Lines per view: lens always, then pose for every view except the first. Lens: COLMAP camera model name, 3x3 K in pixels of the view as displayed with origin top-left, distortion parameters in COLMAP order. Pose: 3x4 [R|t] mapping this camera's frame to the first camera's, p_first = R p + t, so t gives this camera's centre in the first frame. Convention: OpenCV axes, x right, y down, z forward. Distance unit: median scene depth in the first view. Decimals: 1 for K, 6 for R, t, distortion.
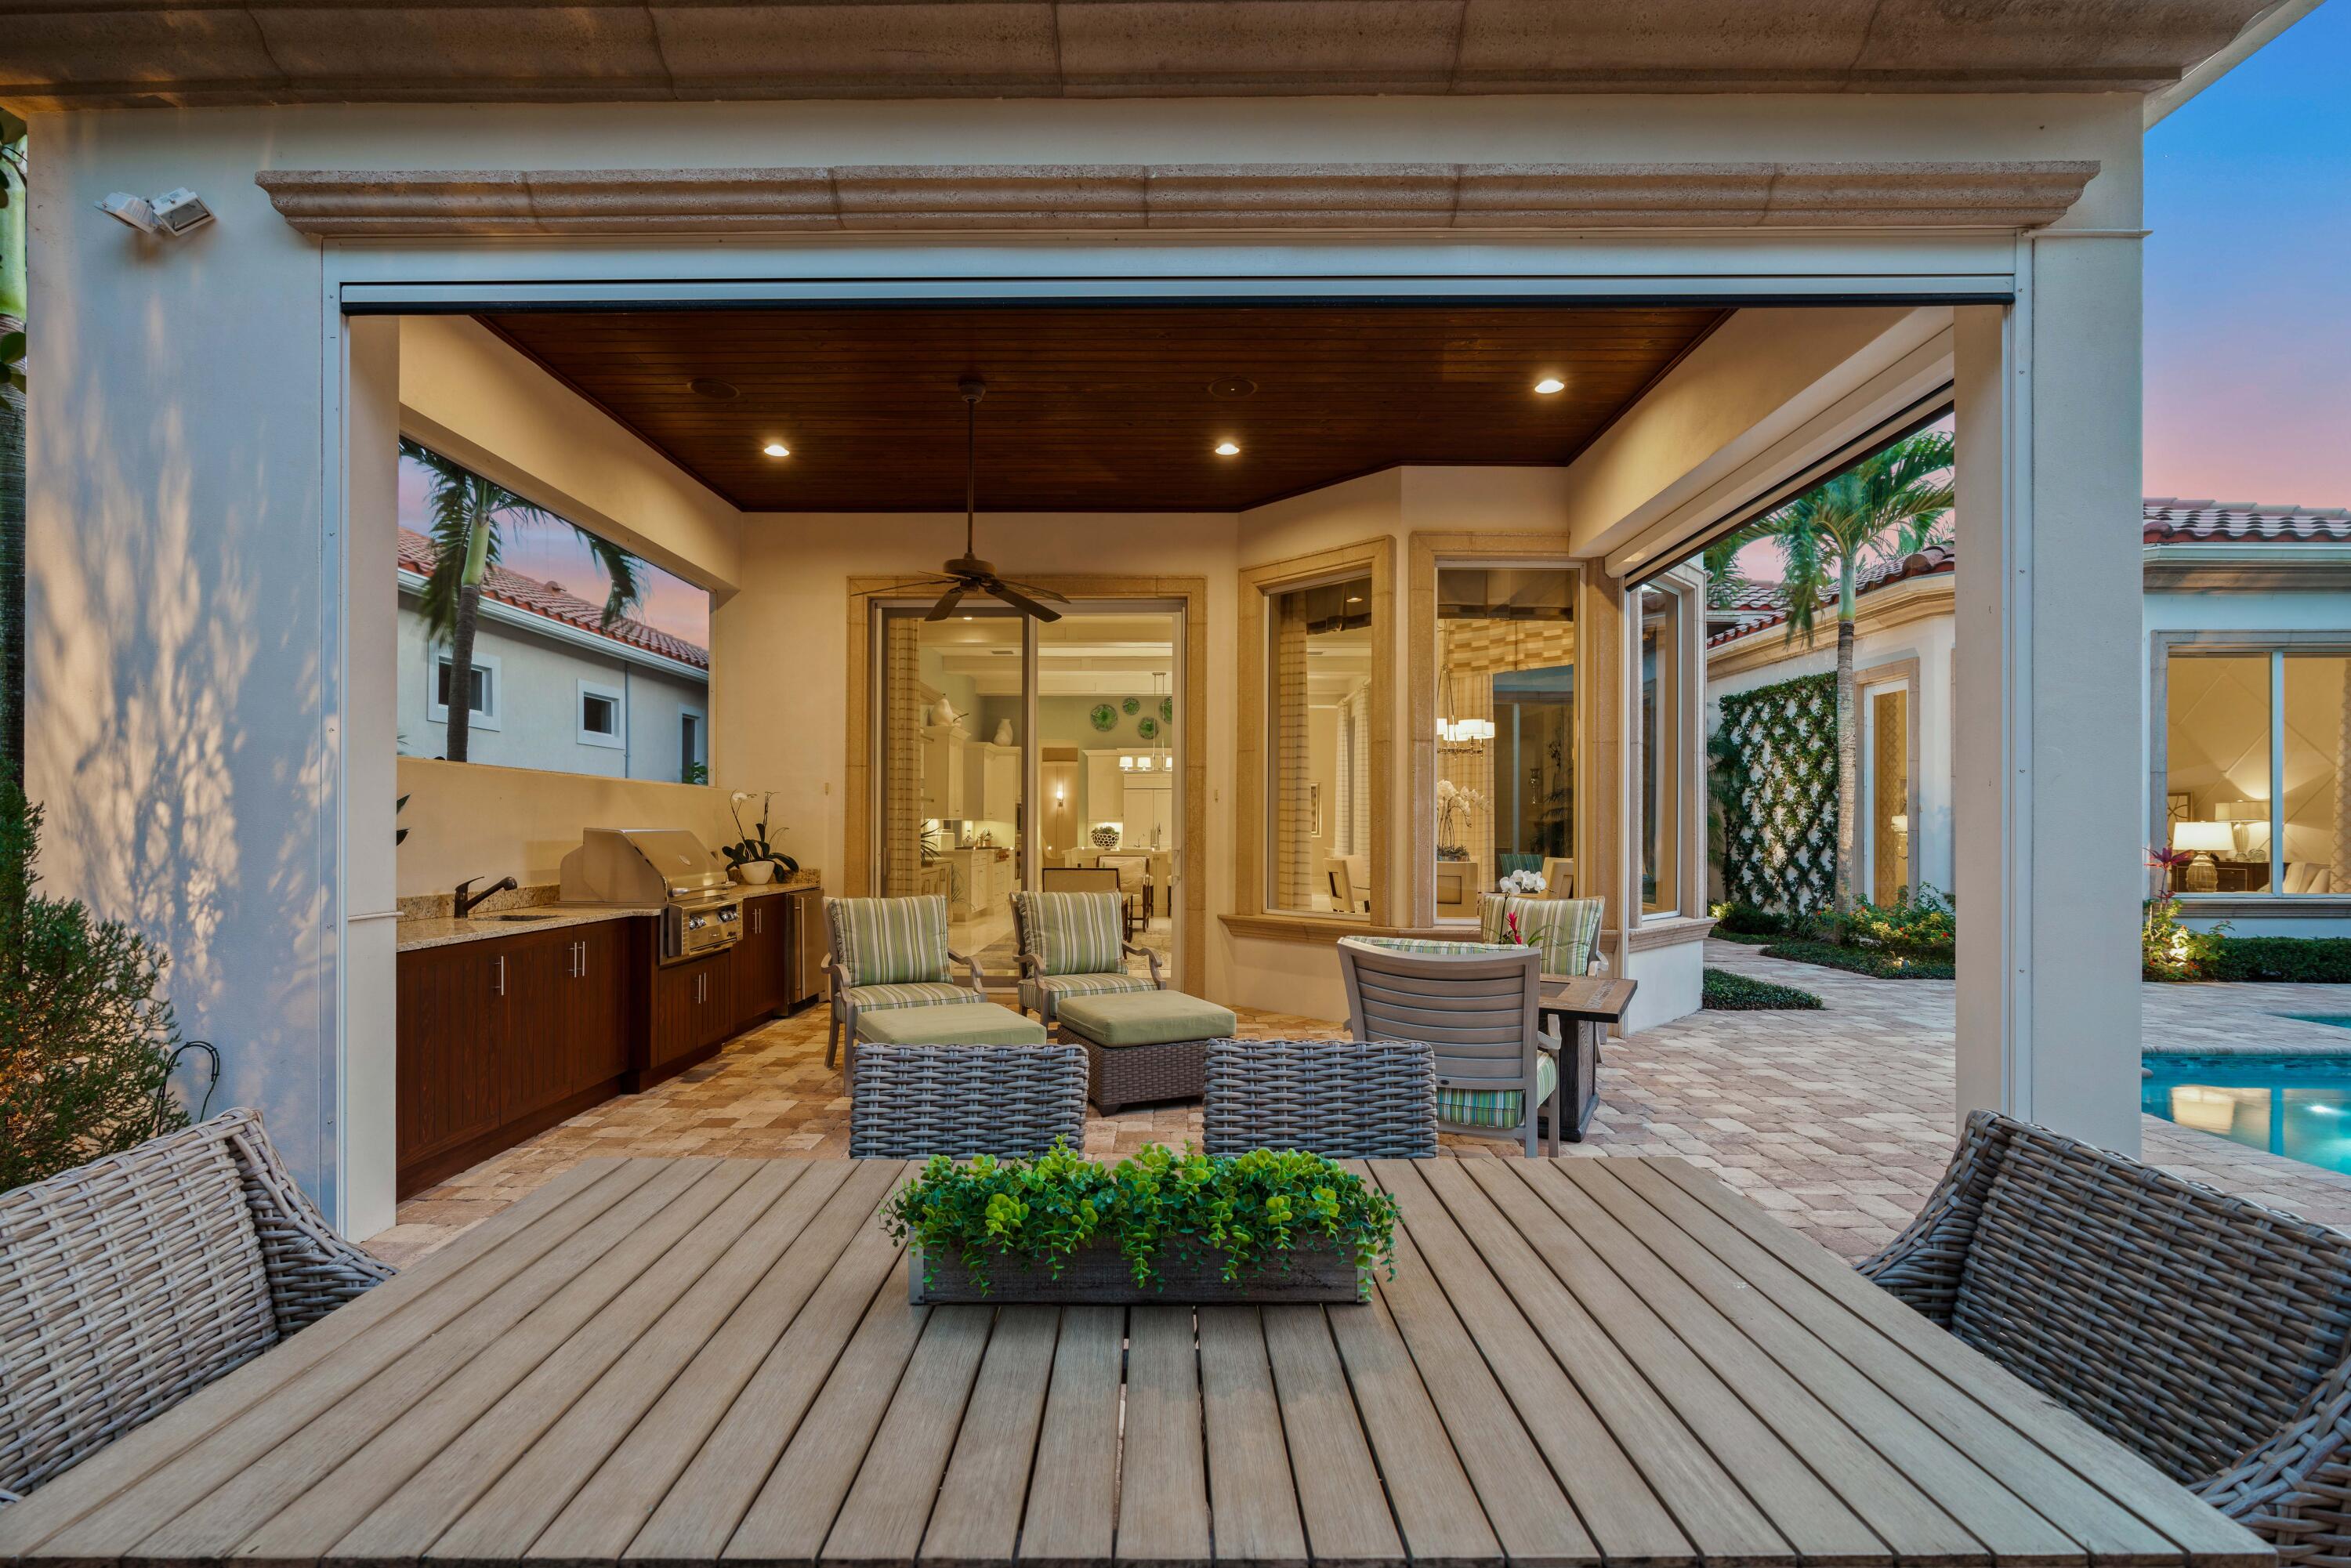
lens RADIAL K [[1064.4, 0, 1161.0], [0, 1064.4, 829.2], [0, 0, 1]] dist [-0.016052, 0.008920]
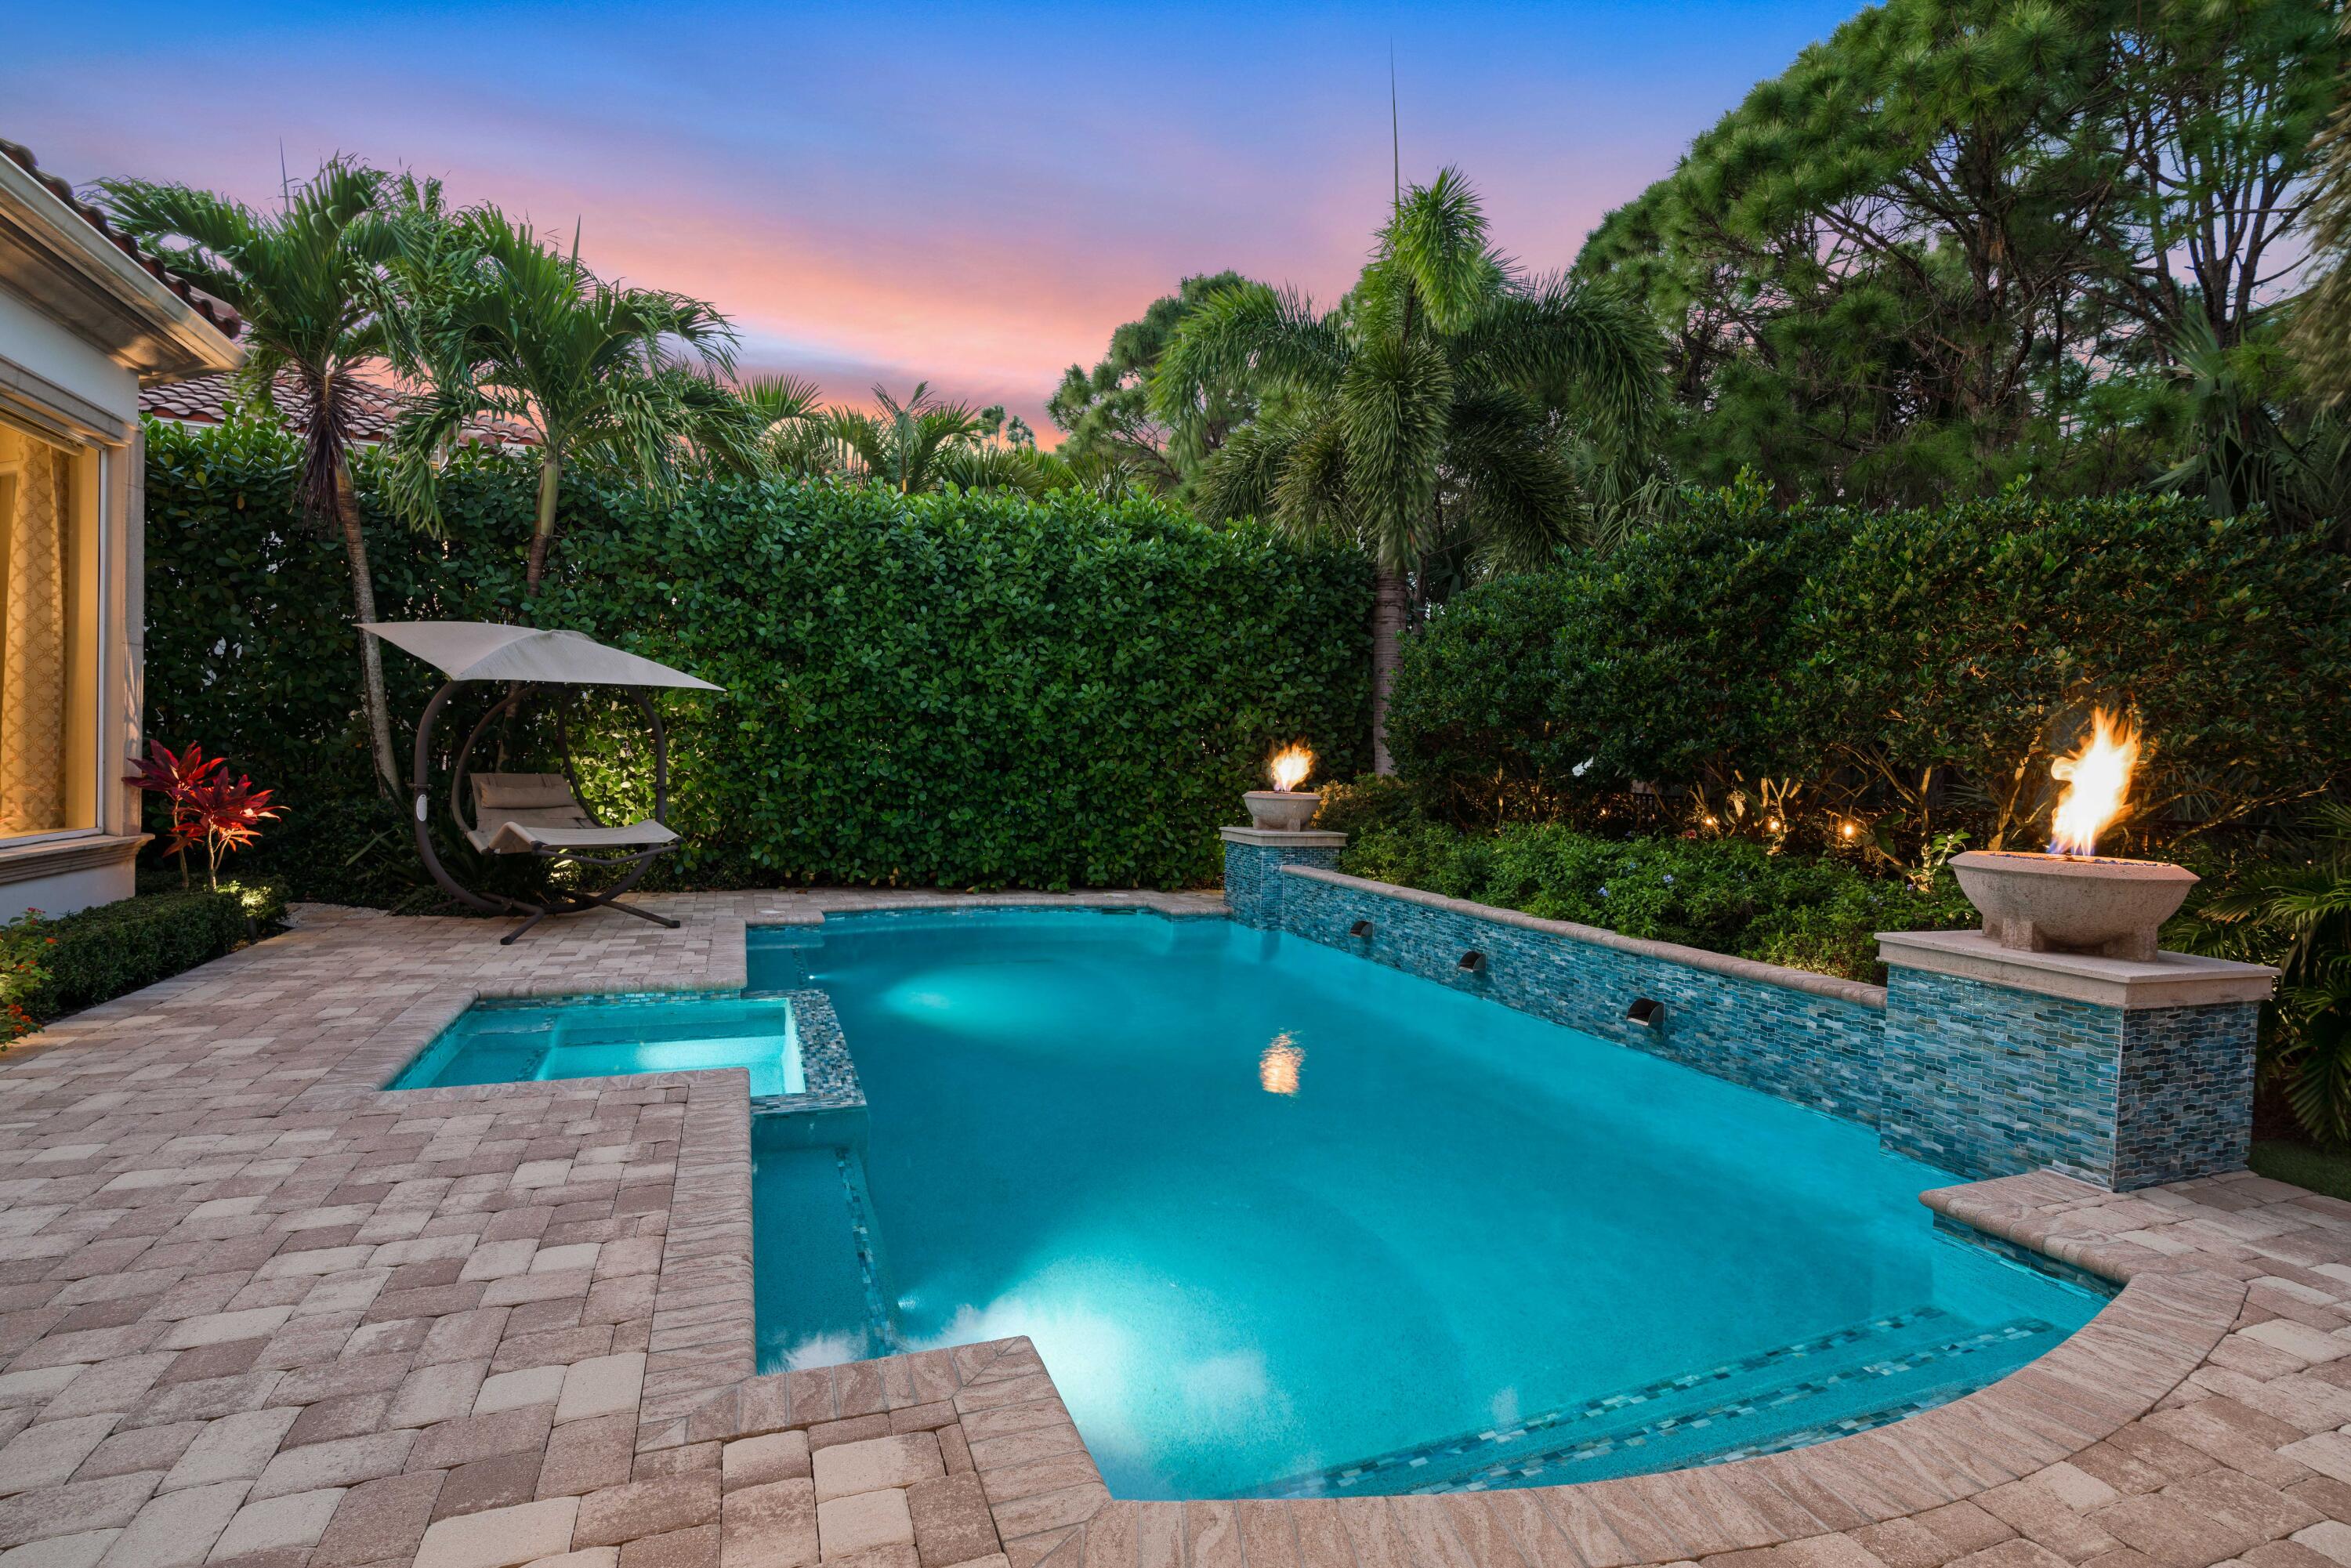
lens RADIAL K [[1104.5, 0, 1175.5], [0, 1104.5, 784.0], [0, 0, 1]] dist [-0.021203, 0.010454]
pose [[-0.379257, -0.033888, 0.924671, 0.379918], [-0.033860, 0.999168, 0.022730, -0.003538], [-0.924672, -0.022689, -0.380089, 0.822397]]
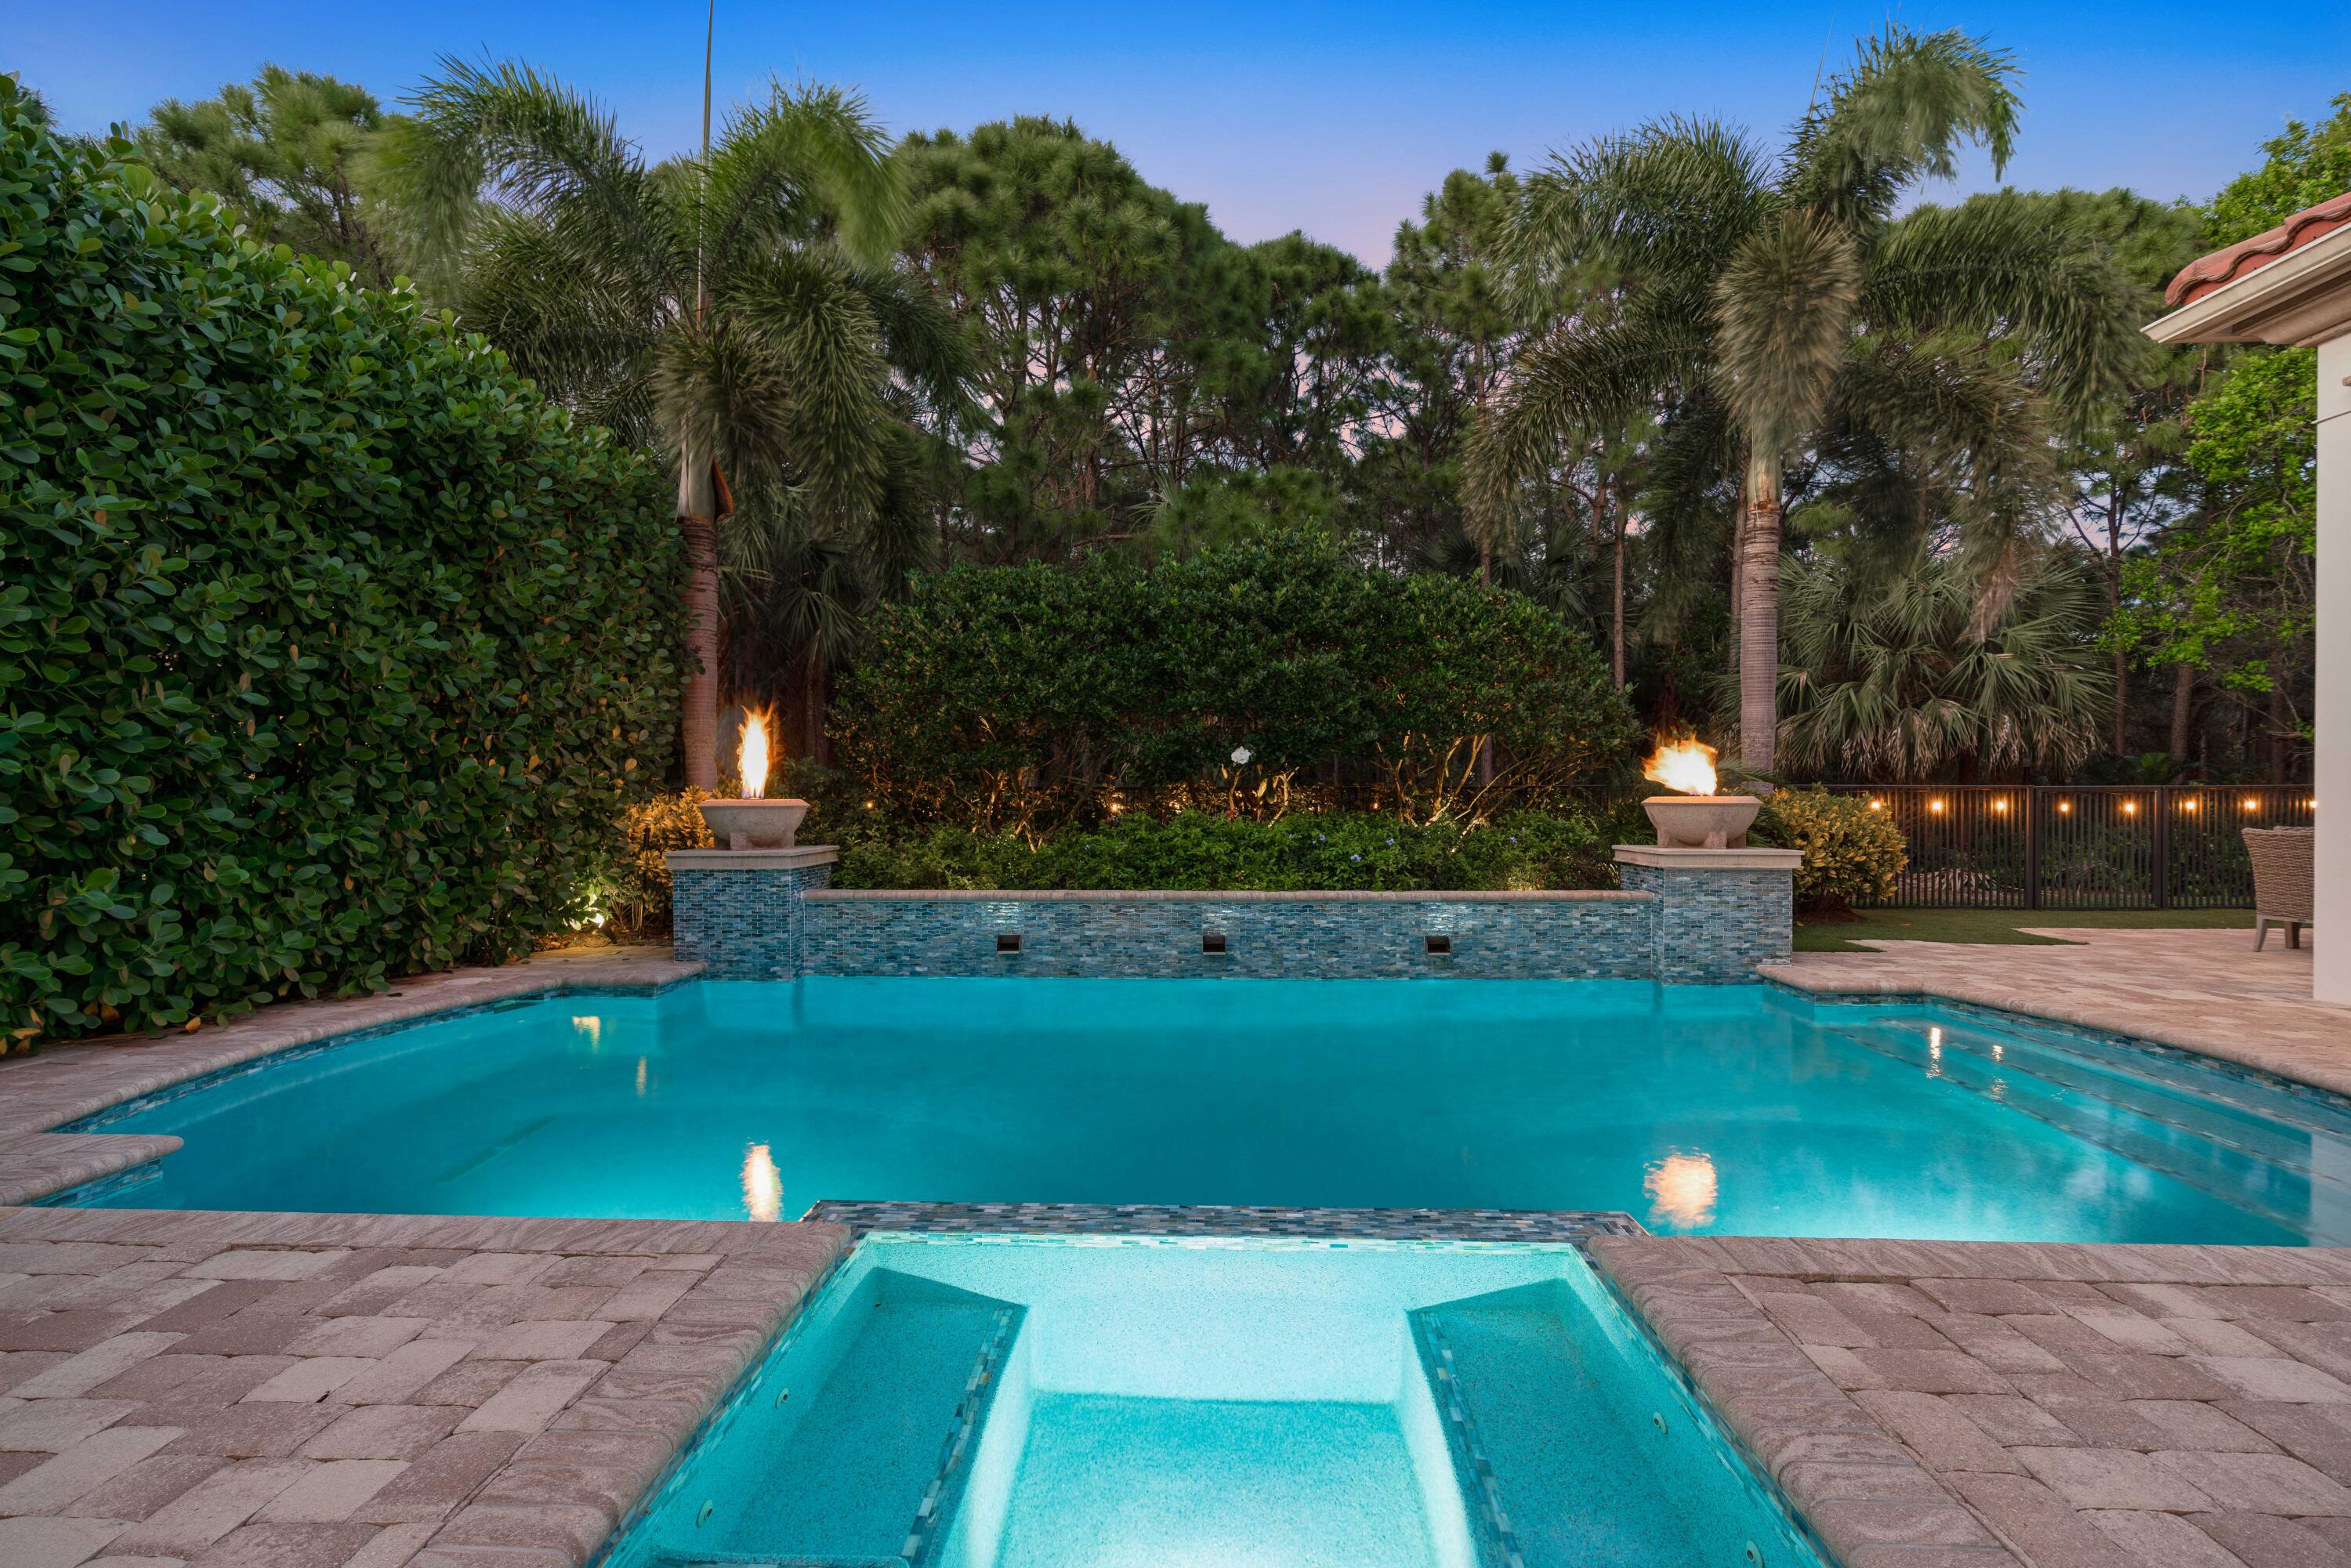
lens RADIAL K [[1053.7, 0, 1175.5], [0, 1053.7, 784.0], [0, 0, 1]] dist [-0.014040, 0.008323]
pose [[-0.999358, 0.000459, 0.035816, 1.121653], [0.000025, 0.999927, -0.012097, 0.028861], [-0.035819, -0.012089, -0.999285, 1.146554]]
